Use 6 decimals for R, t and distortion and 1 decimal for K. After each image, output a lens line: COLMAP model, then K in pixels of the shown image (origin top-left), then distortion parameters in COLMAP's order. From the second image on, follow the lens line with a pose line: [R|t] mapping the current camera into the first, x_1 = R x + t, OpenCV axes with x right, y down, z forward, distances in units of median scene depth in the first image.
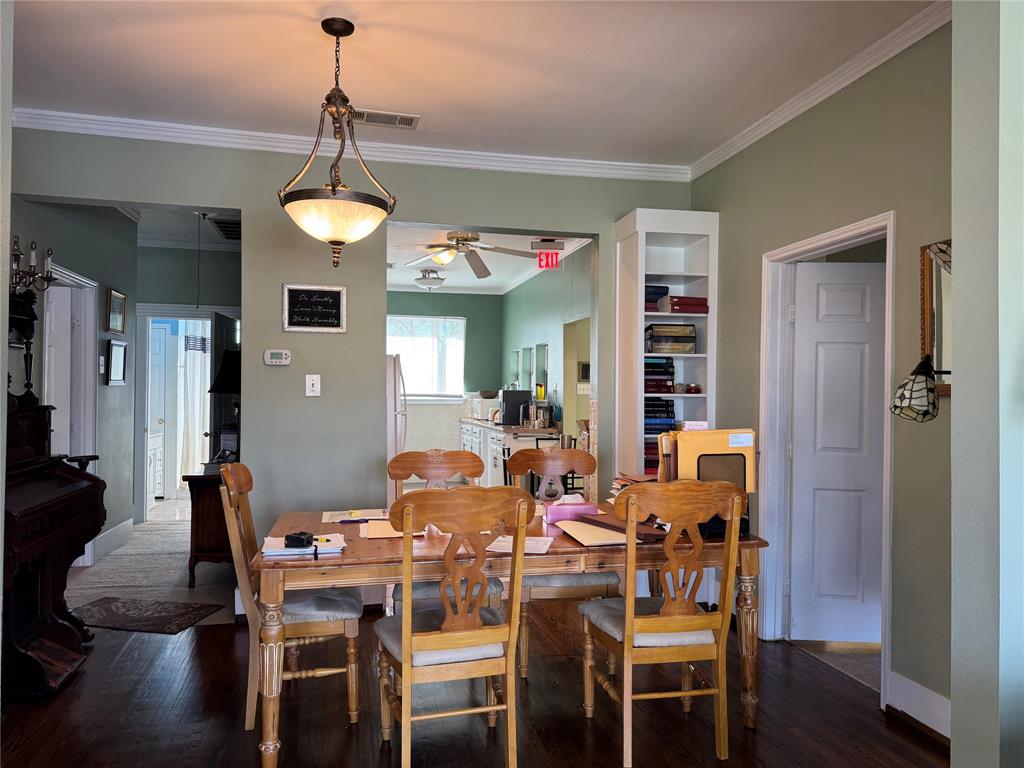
lens RADIAL K [[717.1, 0, 505.3], [0, 717.1, 390.1], [0, 0, 1]] dist [0.037638, -0.012465]
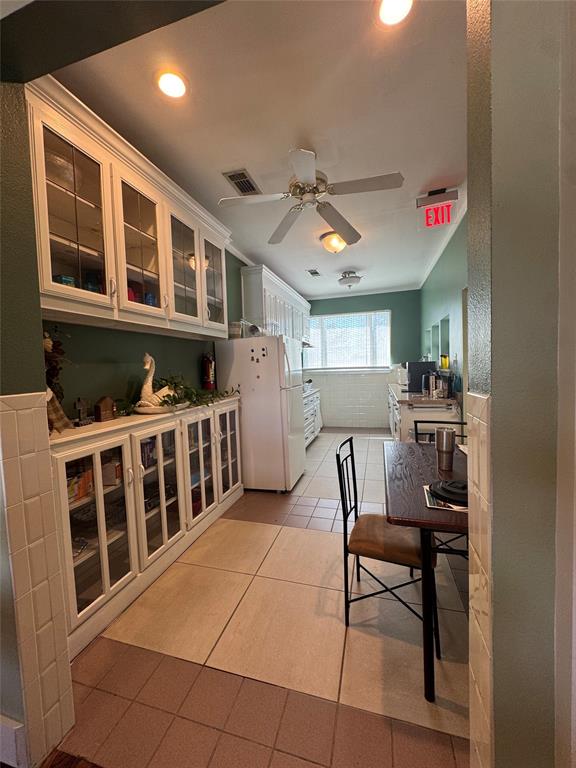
lens RADIAL K [[305.2, 0, 292.1], [0, 305.2, 383.8], [0, 0, 1]] dist [-0.008607, 0.002520]
pose [[0.882584, -0.010786, -0.470031, 0.060766], [0.041581, 0.997610, 0.055184, -0.000200], [0.468312, -0.068249, 0.880923, 0.456492]]
